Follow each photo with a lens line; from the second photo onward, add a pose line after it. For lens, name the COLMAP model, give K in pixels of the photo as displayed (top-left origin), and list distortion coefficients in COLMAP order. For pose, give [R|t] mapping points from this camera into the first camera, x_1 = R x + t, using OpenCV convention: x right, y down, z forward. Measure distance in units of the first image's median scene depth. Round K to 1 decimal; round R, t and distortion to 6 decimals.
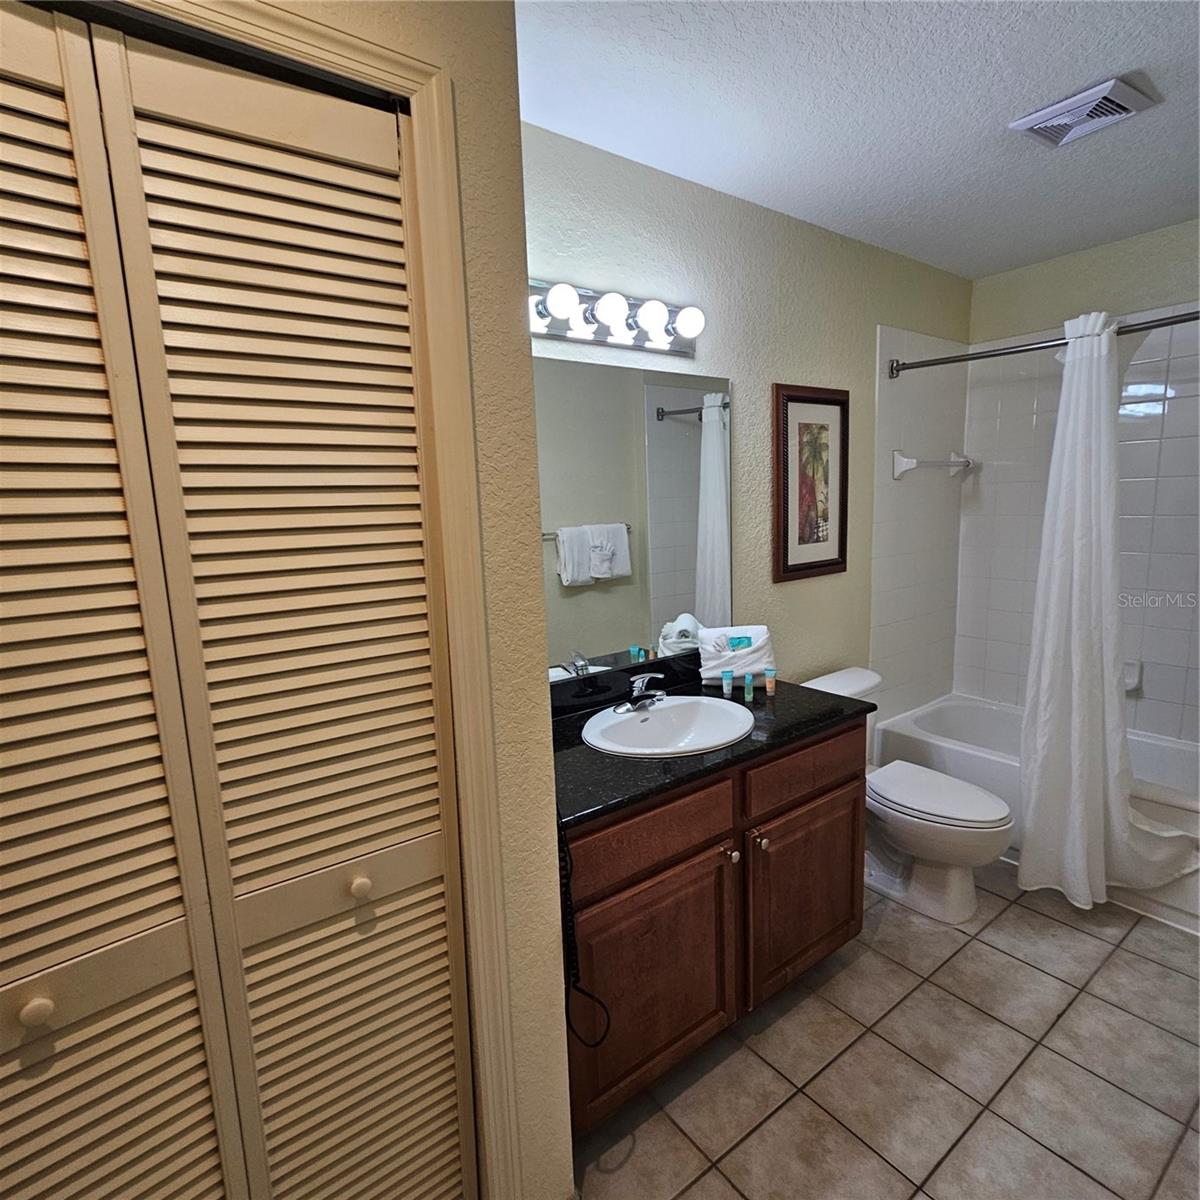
lens RADIAL K [[658.4, 0, 595.8], [0, 658.4, 598.9], [0, 0, 1]] dist [-0.003222, 0.001599]
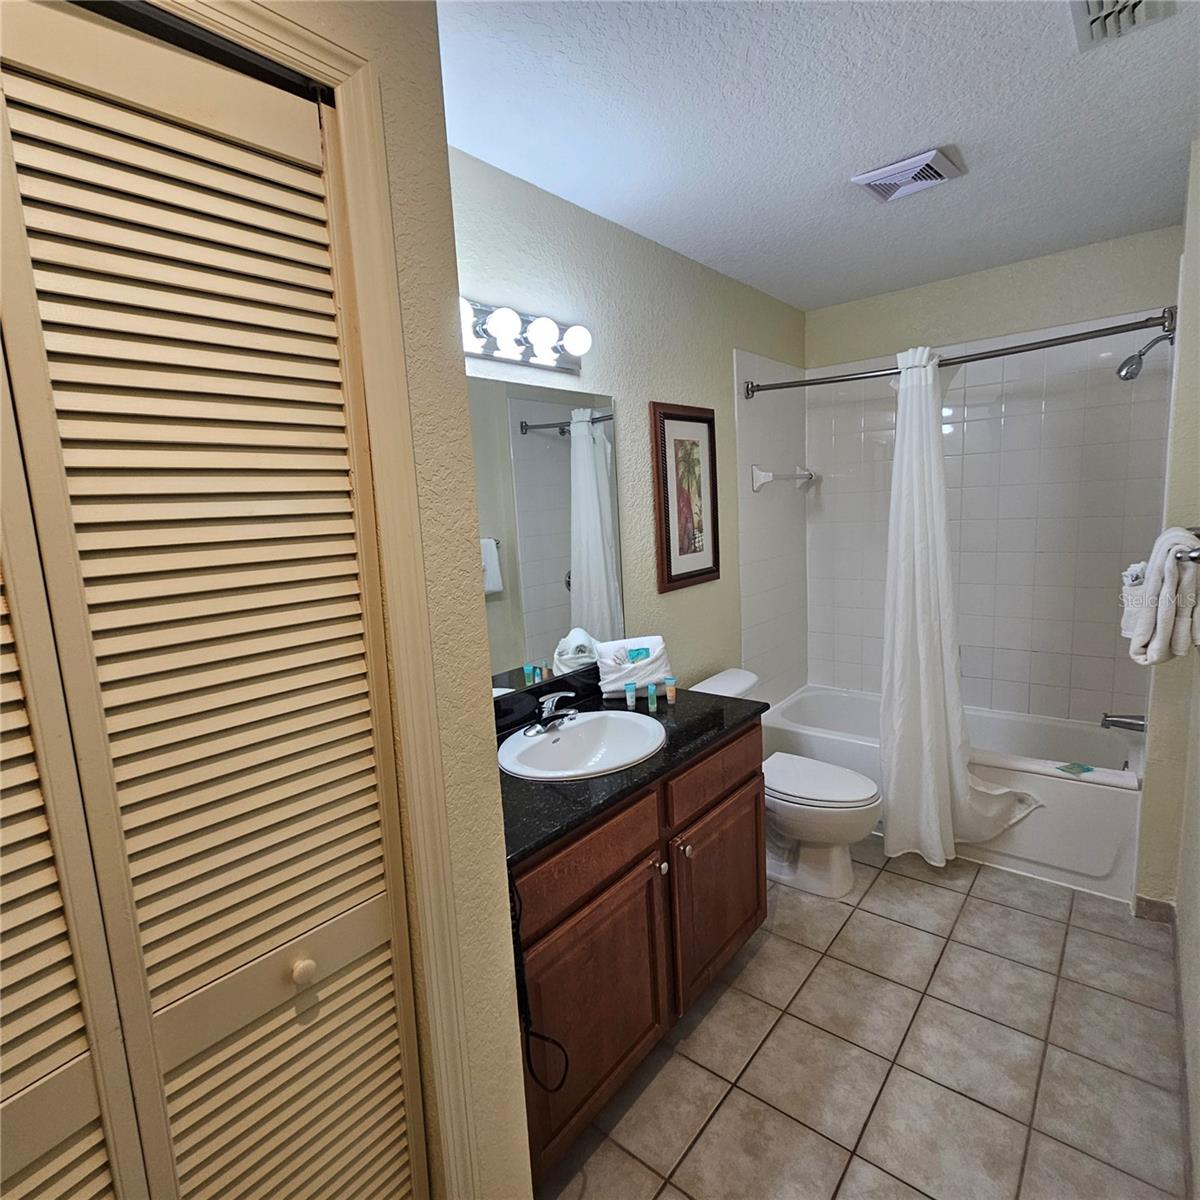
lens RADIAL K [[658.4, 0, 603.0], [0, 658.4, 597.1], [0, 0, 1]] dist [-0.003222, 0.001599]
pose [[0.969724, -0.050191, 0.238989, -0.095223], [0.054715, 0.998426, -0.012329, -0.016095], [-0.237994, 0.025032, 0.970944, 0.026765]]
